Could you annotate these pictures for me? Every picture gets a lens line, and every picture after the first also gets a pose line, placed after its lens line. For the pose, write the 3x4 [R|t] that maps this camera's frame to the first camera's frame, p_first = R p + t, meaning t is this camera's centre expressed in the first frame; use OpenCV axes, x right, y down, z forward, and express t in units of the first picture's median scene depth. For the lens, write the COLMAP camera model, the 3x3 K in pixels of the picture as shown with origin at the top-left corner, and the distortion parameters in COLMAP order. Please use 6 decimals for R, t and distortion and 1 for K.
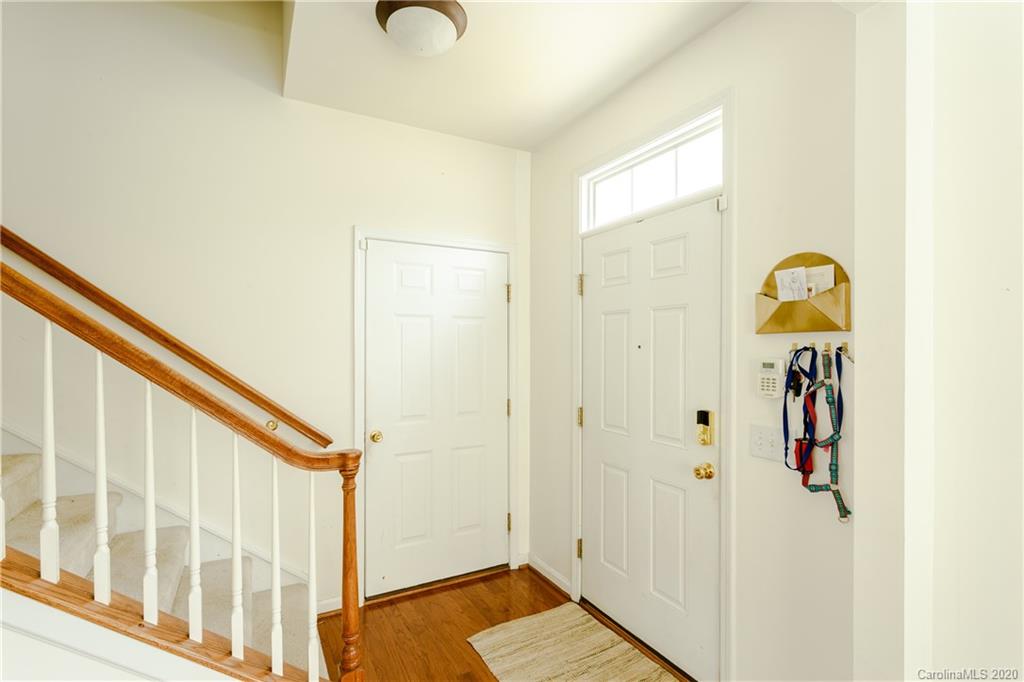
lens RADIAL K [[484.2, 0, 513.9], [0, 484.2, 338.2], [0, 0, 1]] dist [-0.005956, 0.002174]
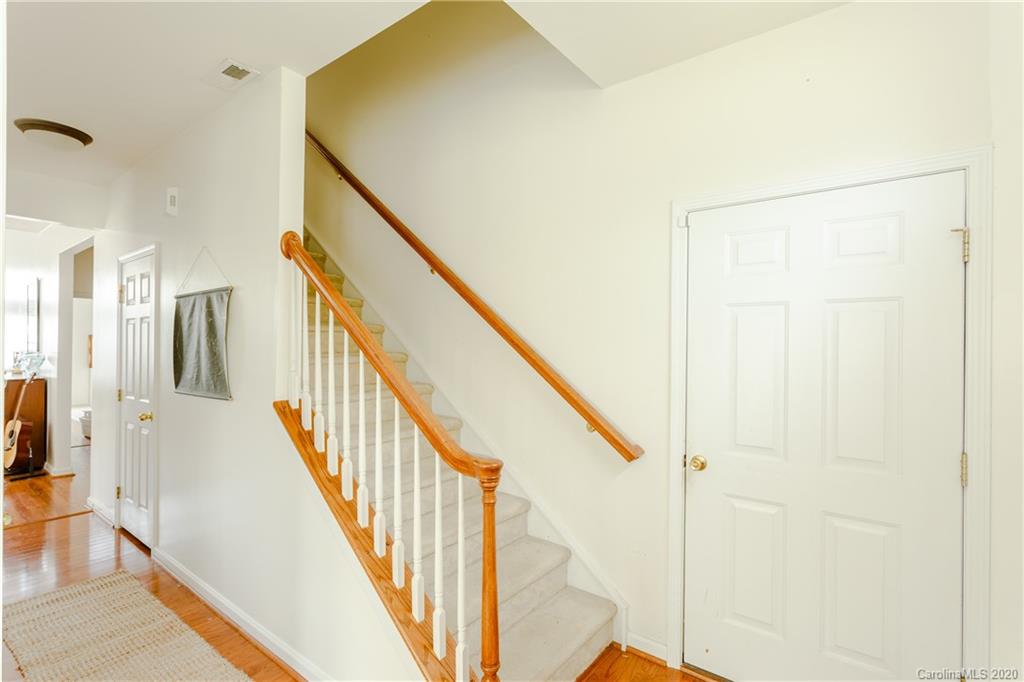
lens RADIAL K [[484.2, 0, 514.4], [0, 484.2, 342.7], [0, 0, 1]] dist [-0.005956, 0.002174]
pose [[0.406993, -0.005204, -0.913417, 0.330126], [0.001530, 0.999986, -0.005016, 0.013843], [0.913430, 0.000644, 0.406995, 0.445994]]
